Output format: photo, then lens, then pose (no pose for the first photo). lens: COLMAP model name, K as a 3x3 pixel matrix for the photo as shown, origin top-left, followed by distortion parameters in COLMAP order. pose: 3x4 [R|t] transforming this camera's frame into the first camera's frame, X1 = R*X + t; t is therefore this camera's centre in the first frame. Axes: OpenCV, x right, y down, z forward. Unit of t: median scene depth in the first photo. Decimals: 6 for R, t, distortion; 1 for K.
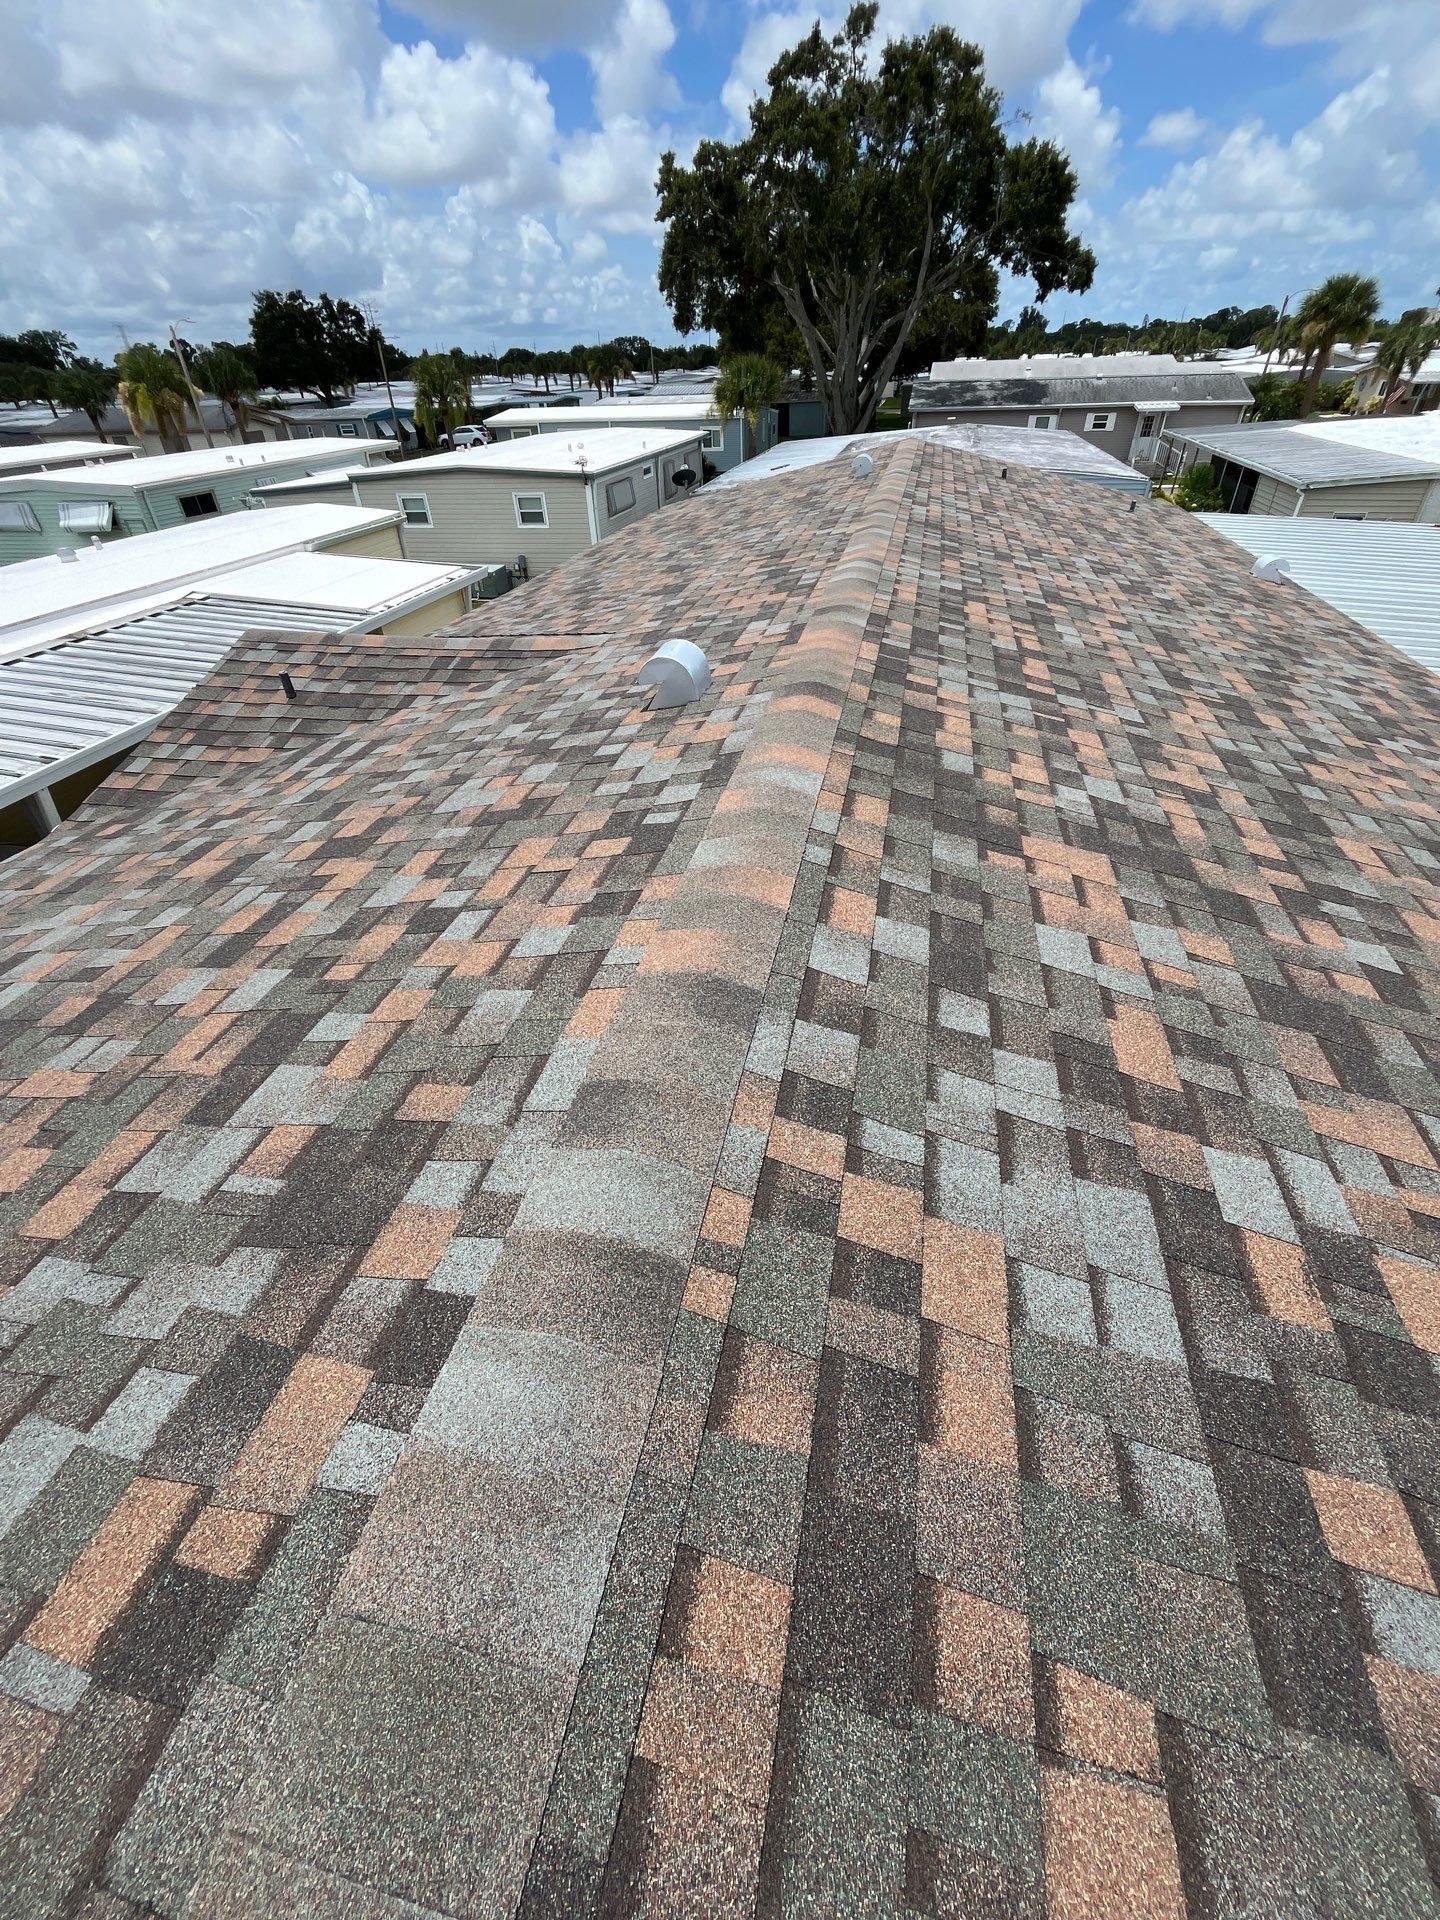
lens RADIAL K [[778.8, 0, 722.7], [0, 778.8, 951.8], [0, 0, 1]] dist [-0.001386, -0.000515]
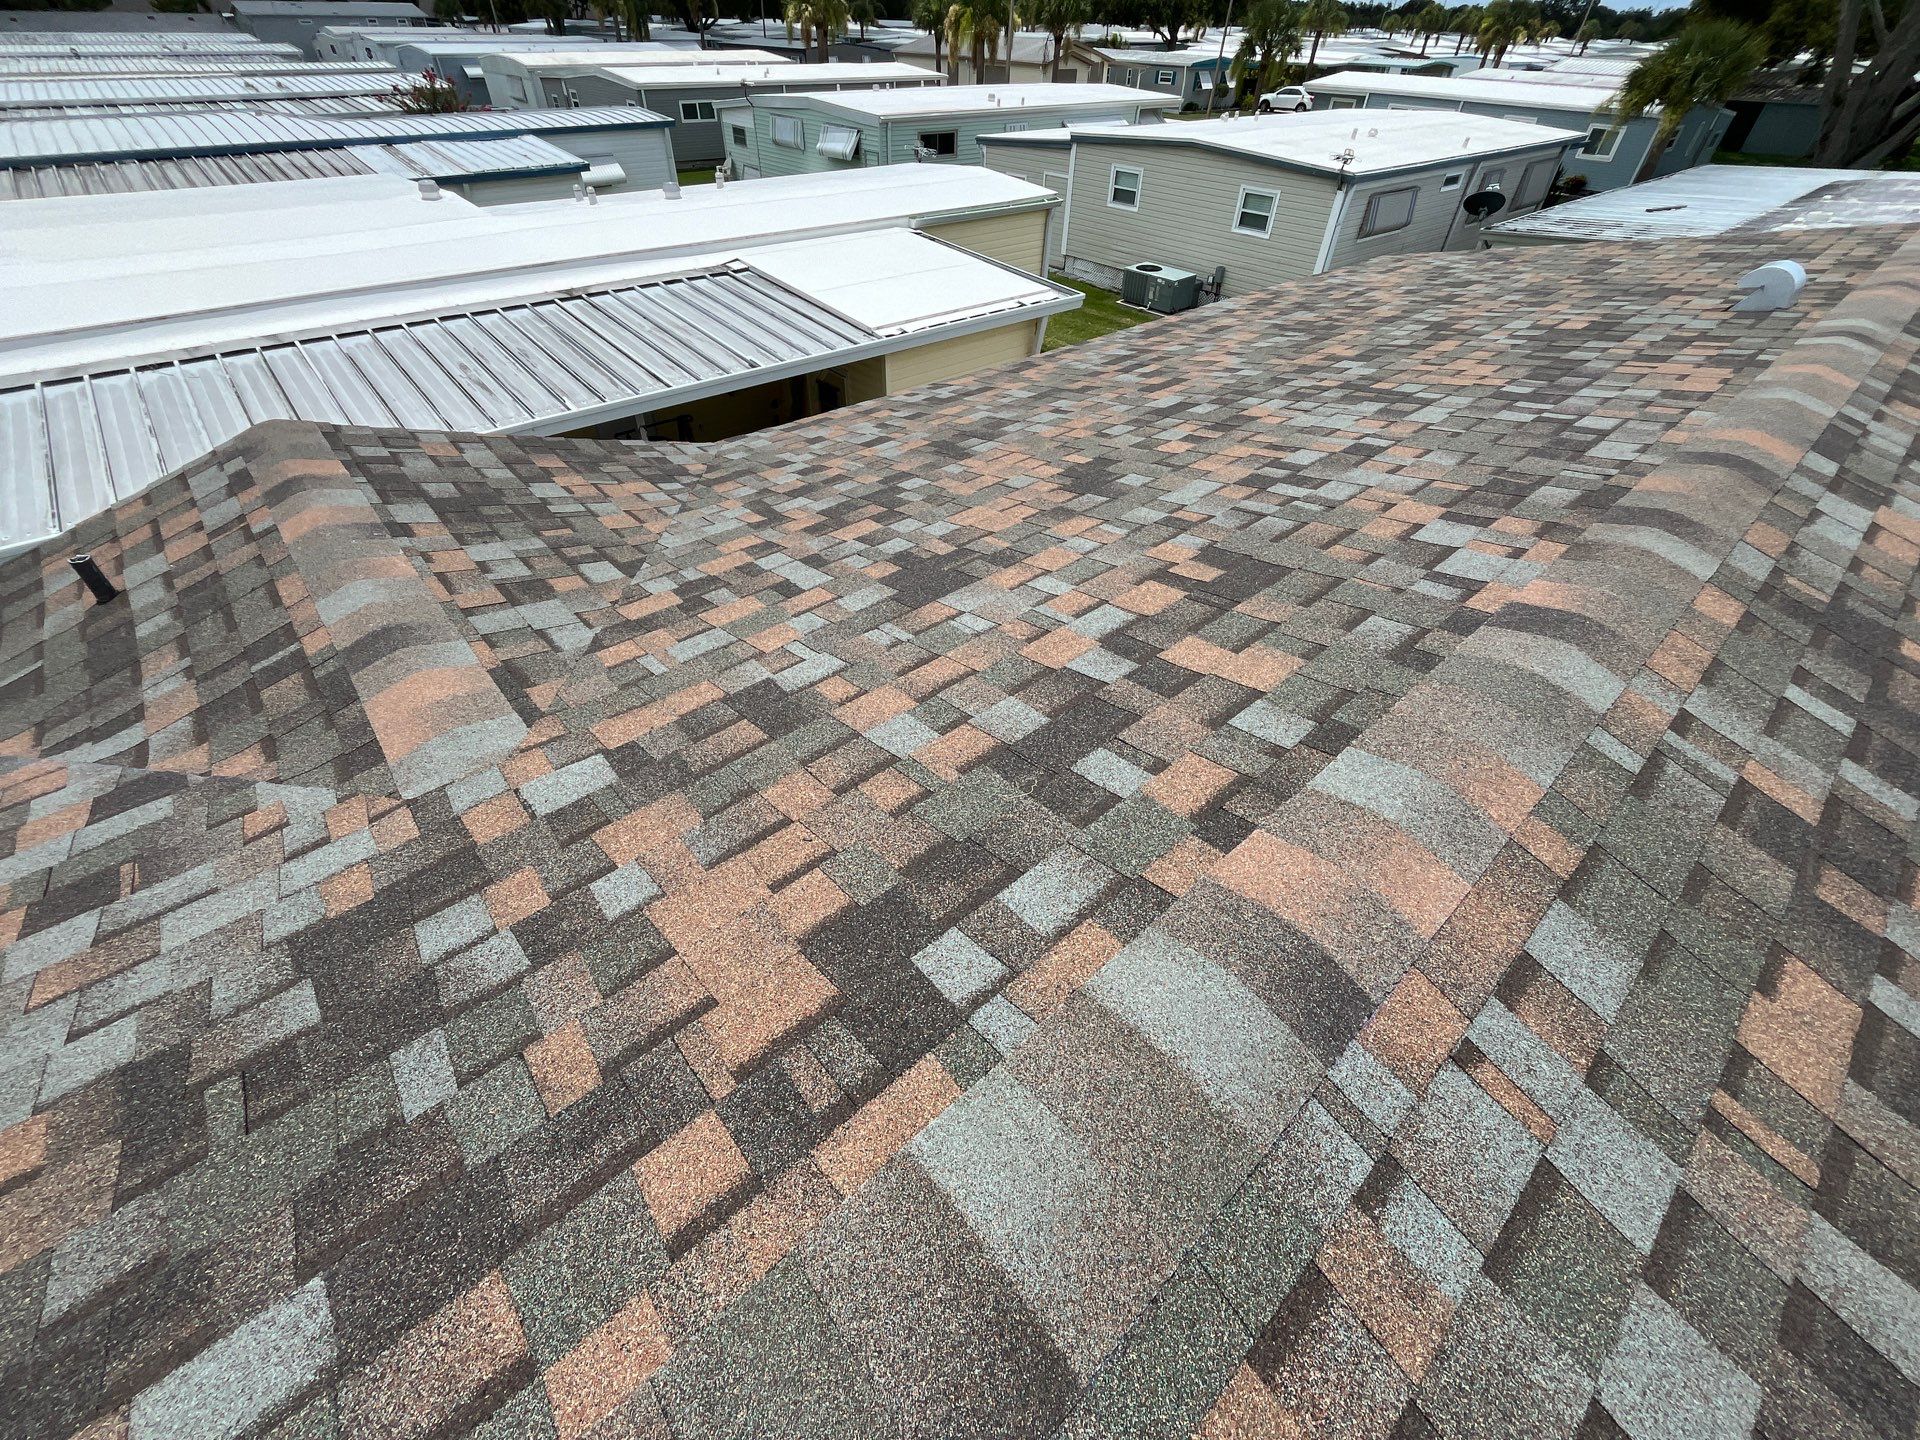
lens RADIAL K [[778.8, 0, 952.2], [0, 778.8, 716.1], [0, 0, 1]] dist [-0.001386, -0.000515]
pose [[0.807577, 0.430773, -0.402808, 0.029341], [-0.392441, 0.902349, 0.178204, -0.100729], [0.440239, 0.014165, 0.897769, 0.134934]]
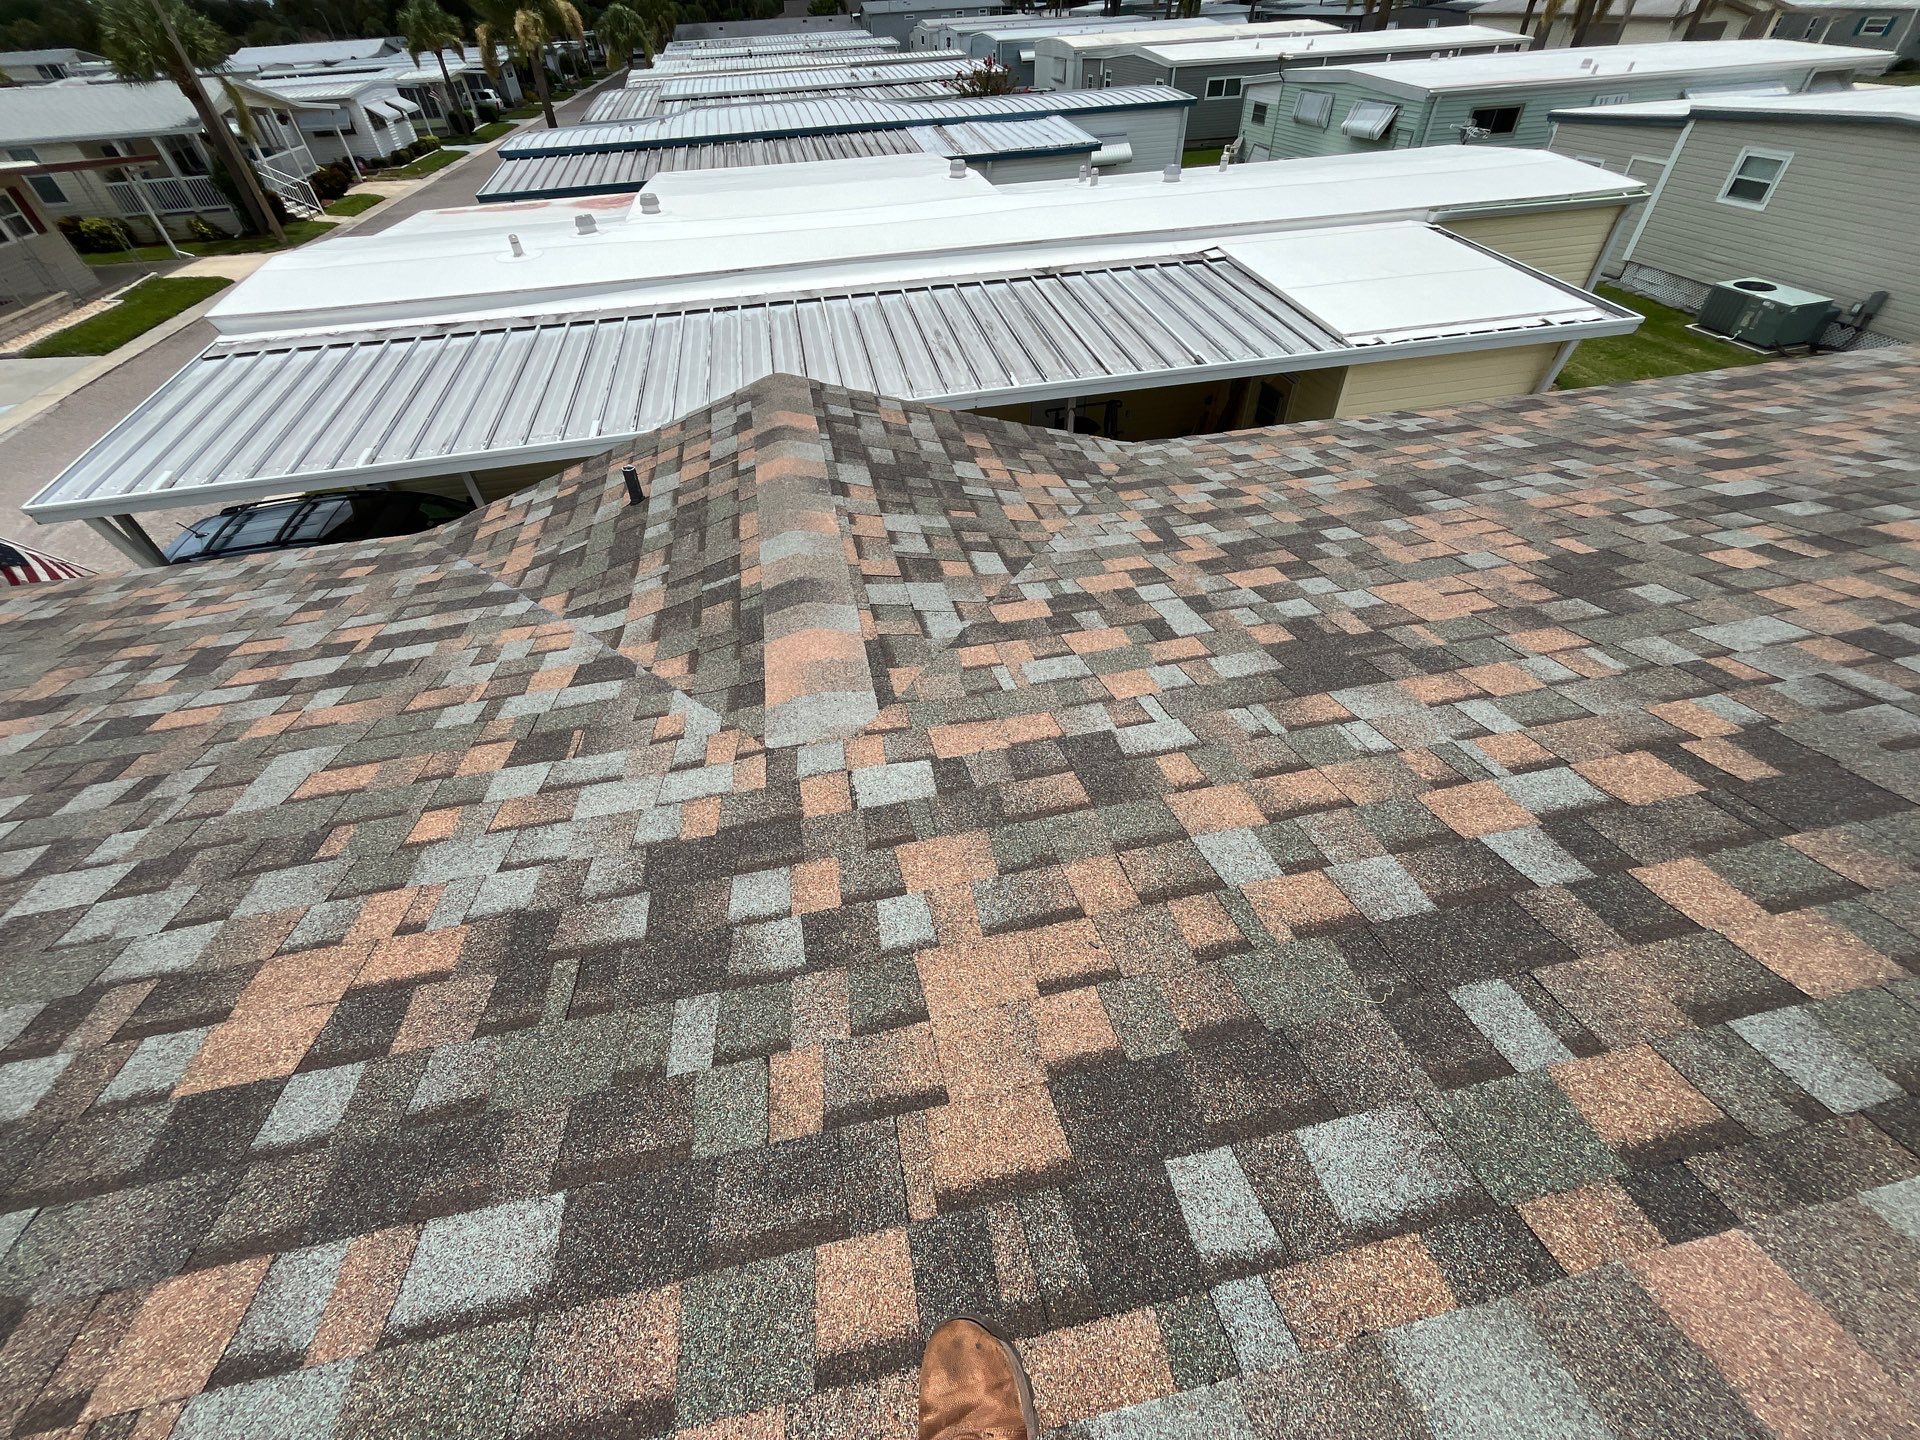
lens RADIAL K [[778.8, 0, 953.2], [0, 778.8, 717.3], [0, 0, 1]] dist [-0.001386, -0.000515]
pose [[0.416804, 0.631960, -0.653377, 0.022603], [-0.528357, 0.753327, 0.391583, -0.104284], [0.739672, 0.182003, 0.647890, 0.138427]]
